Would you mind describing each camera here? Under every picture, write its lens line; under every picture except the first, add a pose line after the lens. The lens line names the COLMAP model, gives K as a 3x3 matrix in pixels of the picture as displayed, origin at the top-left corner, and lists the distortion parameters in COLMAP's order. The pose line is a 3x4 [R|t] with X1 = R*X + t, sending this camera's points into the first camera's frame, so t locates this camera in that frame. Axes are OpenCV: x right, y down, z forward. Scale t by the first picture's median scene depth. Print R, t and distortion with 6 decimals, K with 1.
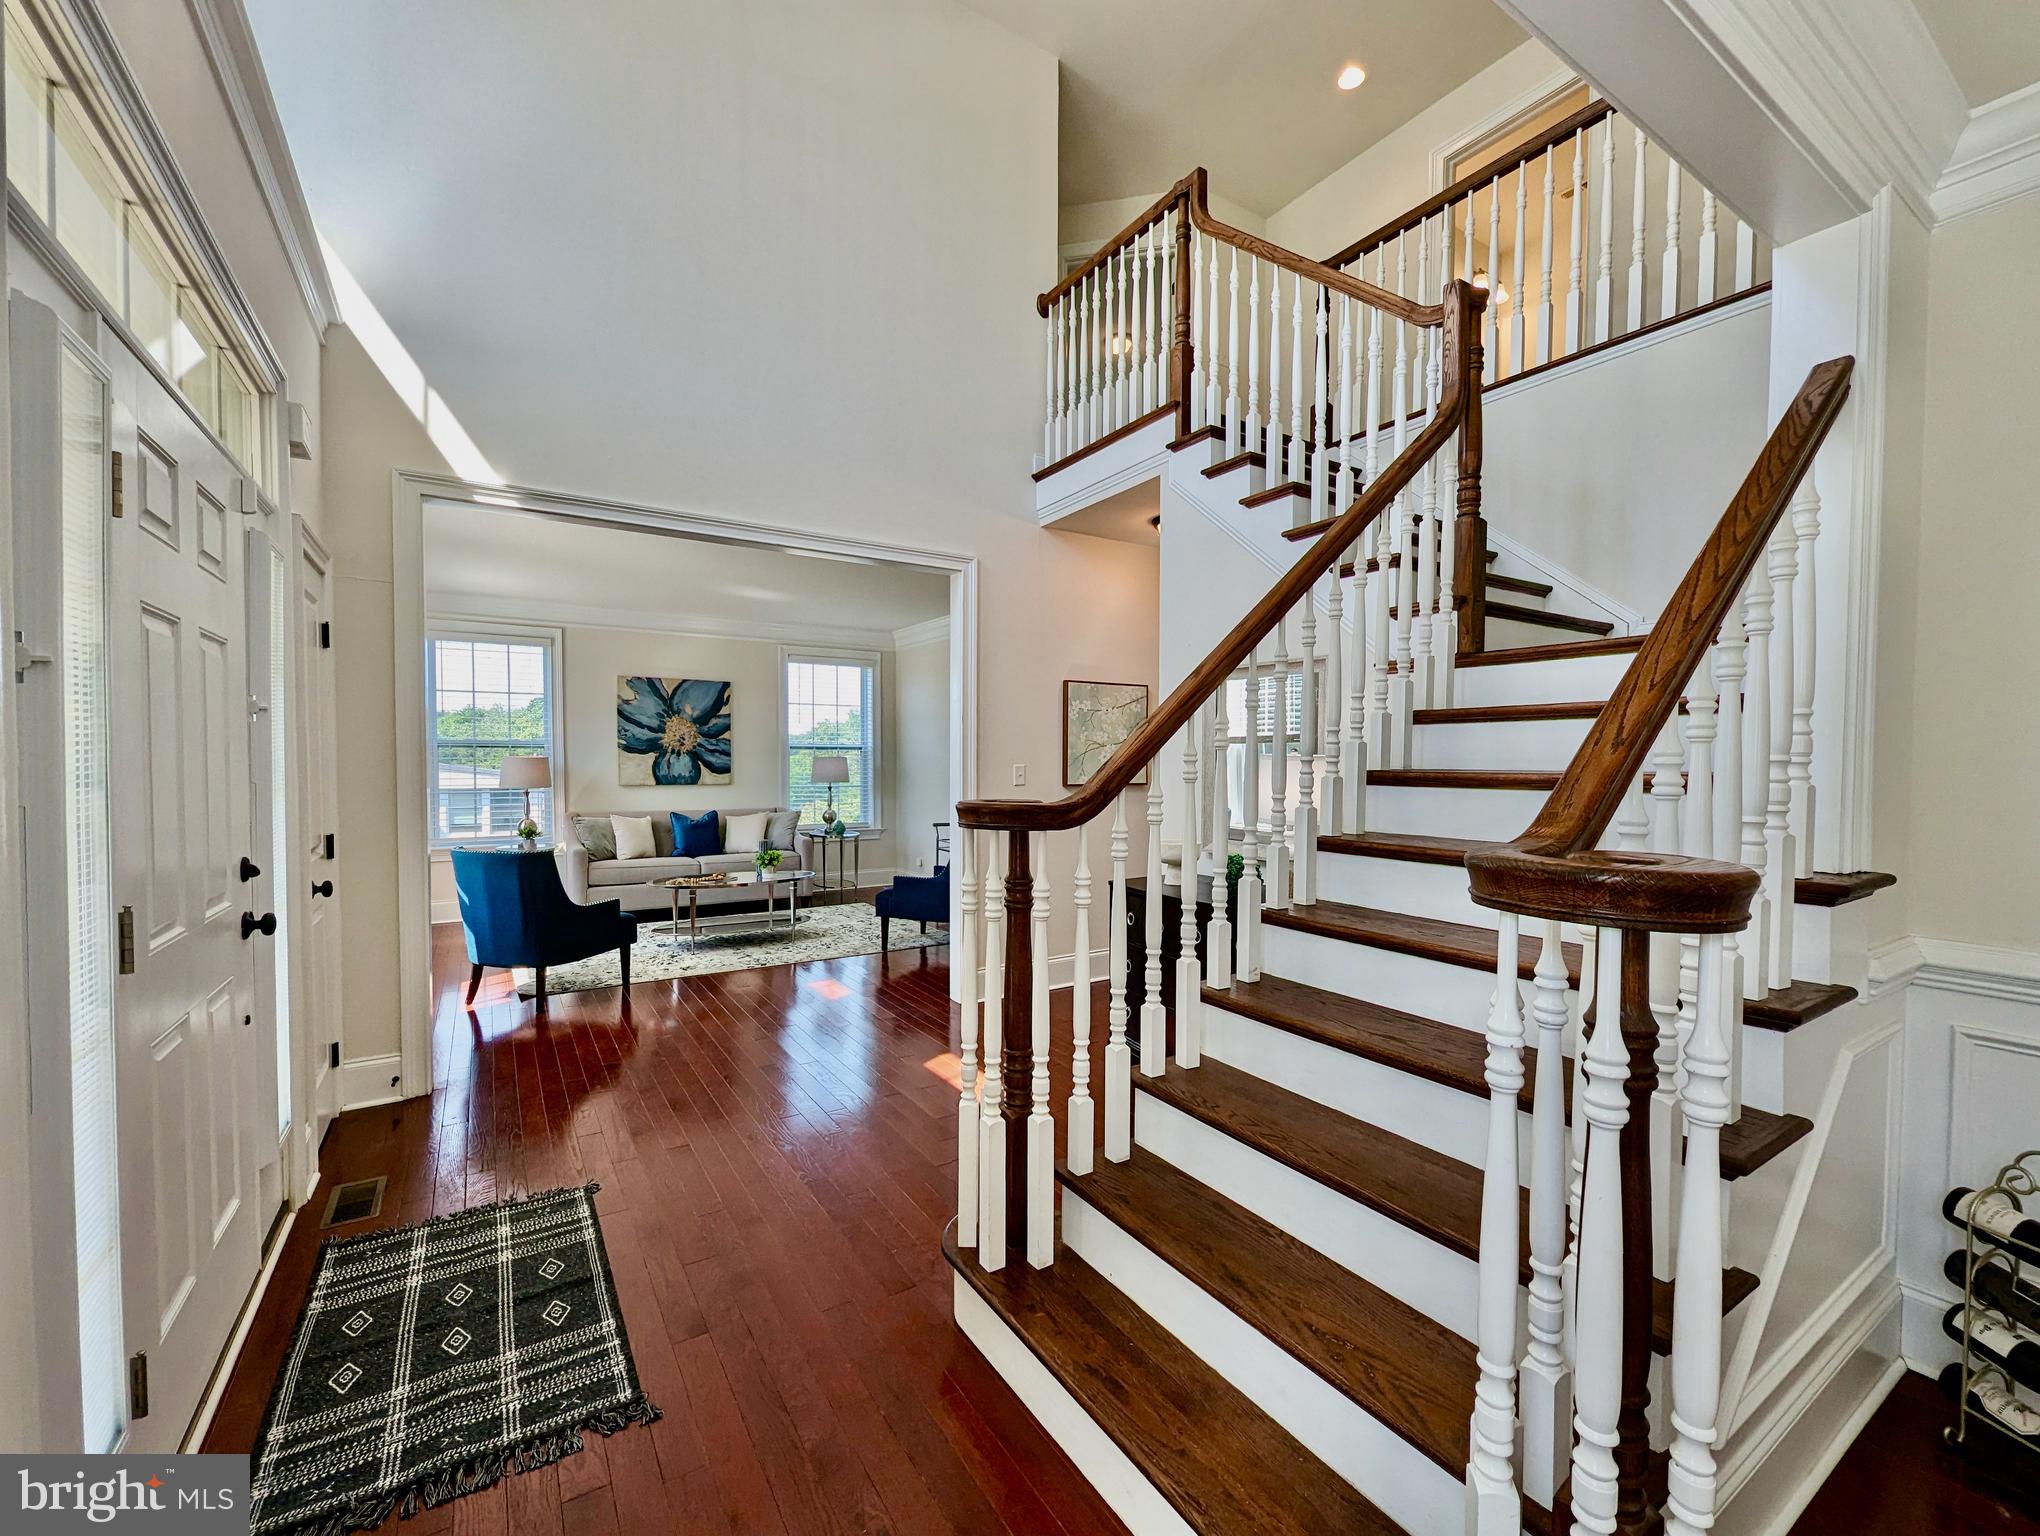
lens RADIAL K [[843.6, 0, 1025.1], [0, 843.6, 780.5], [0, 0, 1]] dist [0.000384, -0.000704]
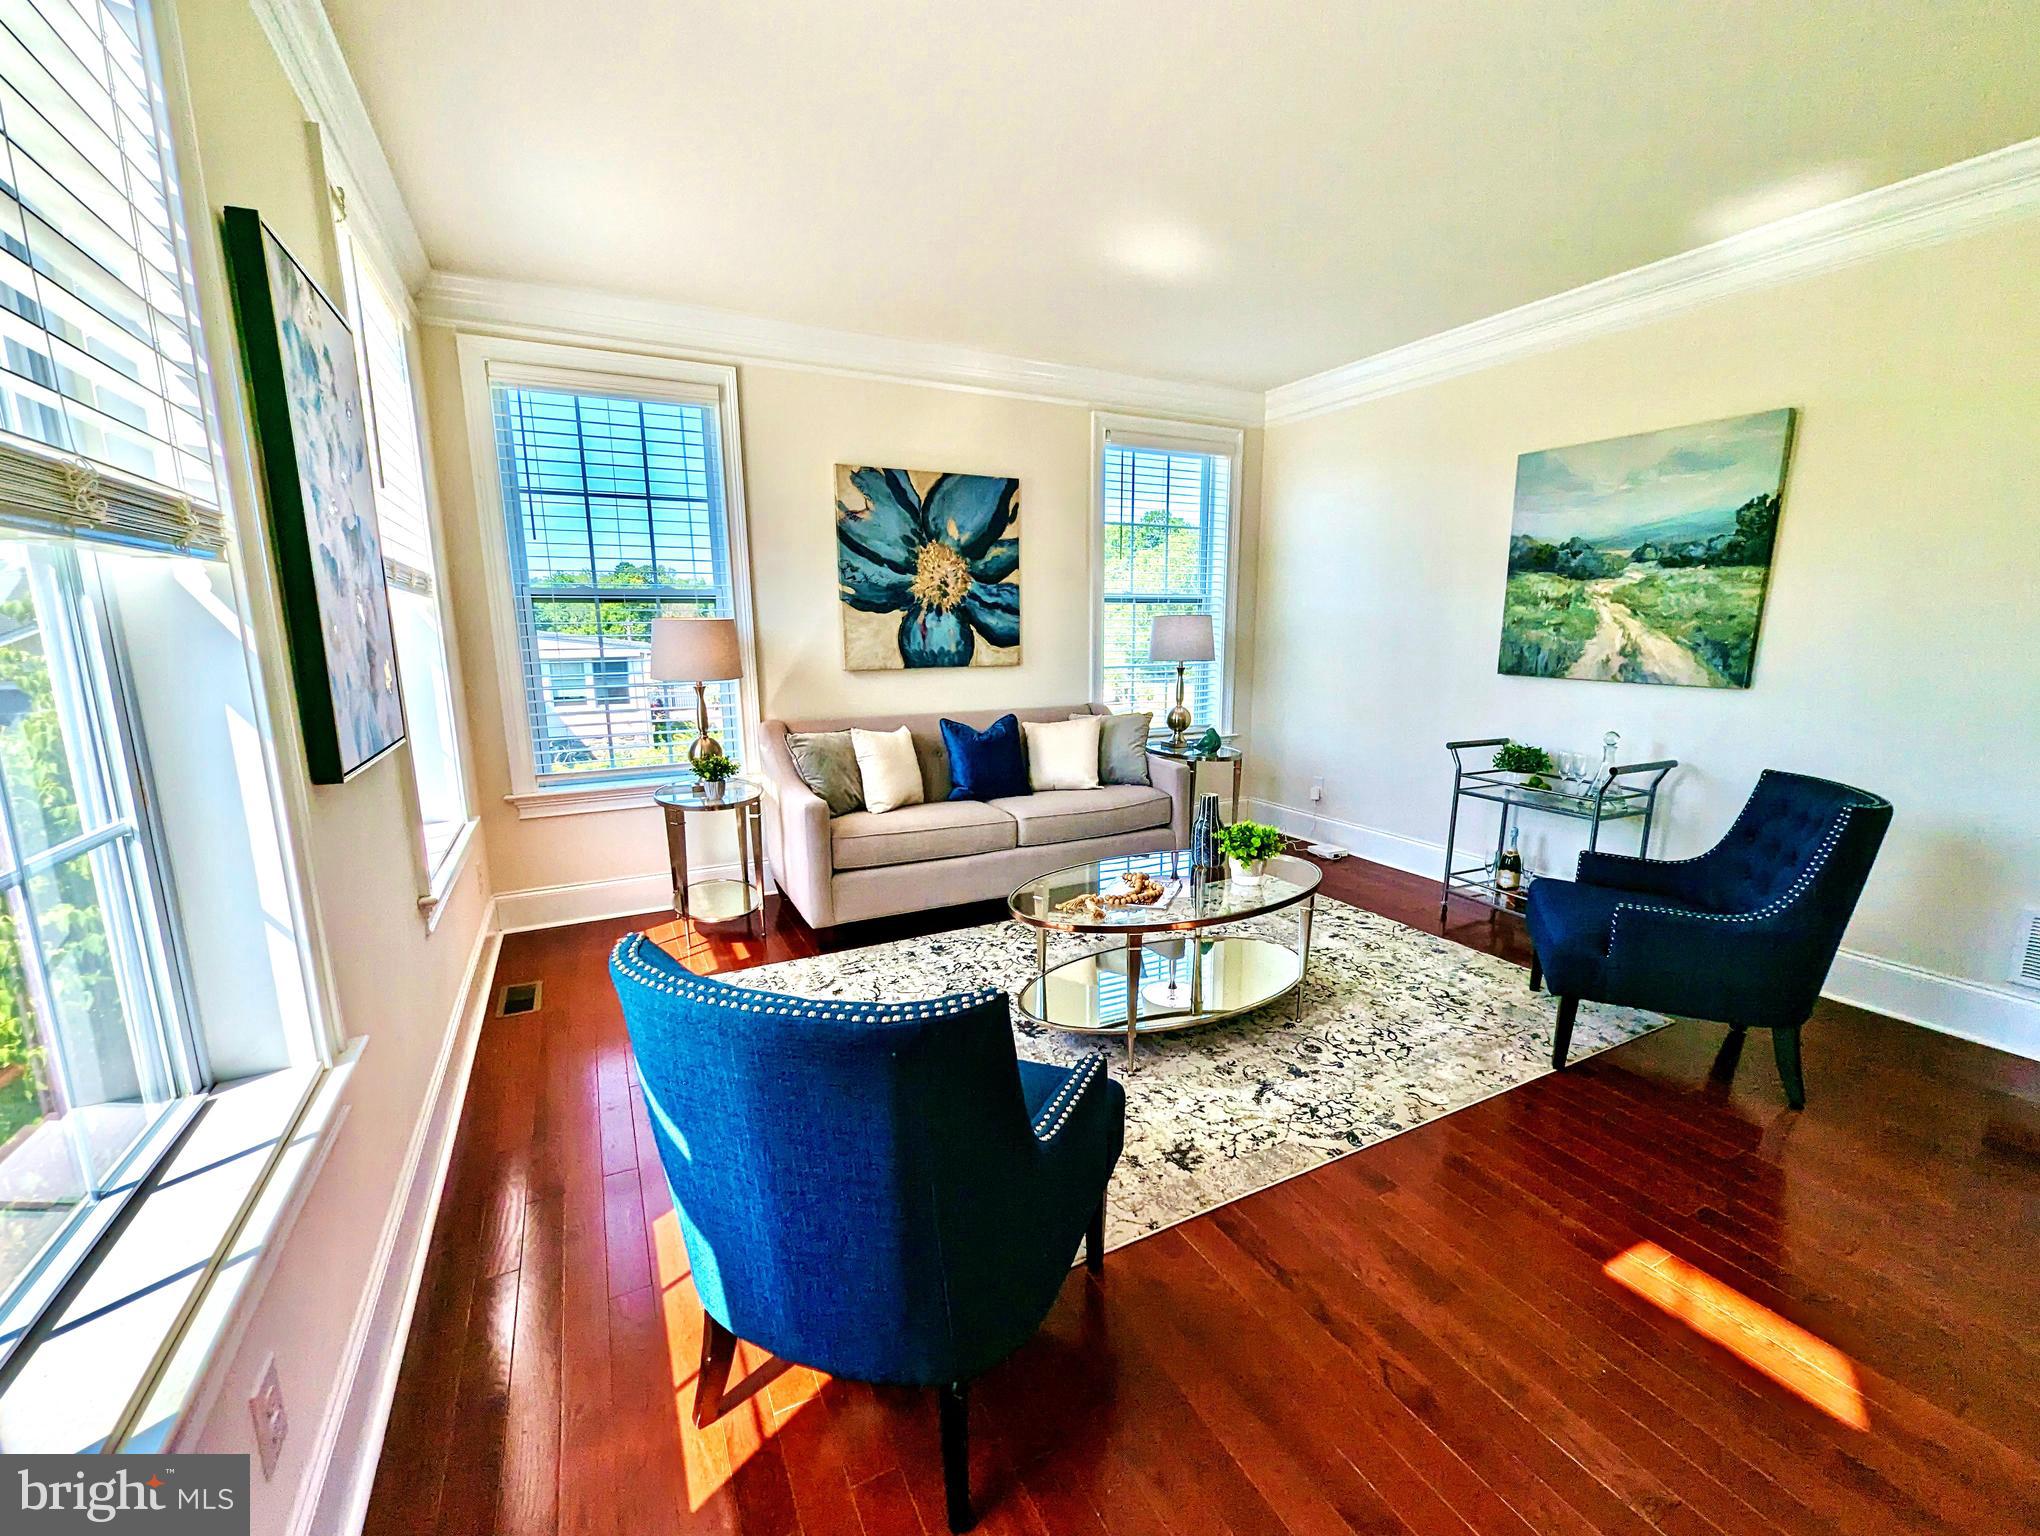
lens RADIAL K [[843.6, 0, 1021.5], [0, 843.6, 770.4], [0, 0, 1]] dist [0.000384, -0.000704]
pose [[0.995850, 0.006661, -0.090764, -0.307346], [0.007157, 0.988497, 0.151068, -0.011627], [0.090726, -0.151091, 0.984348, 0.440877]]
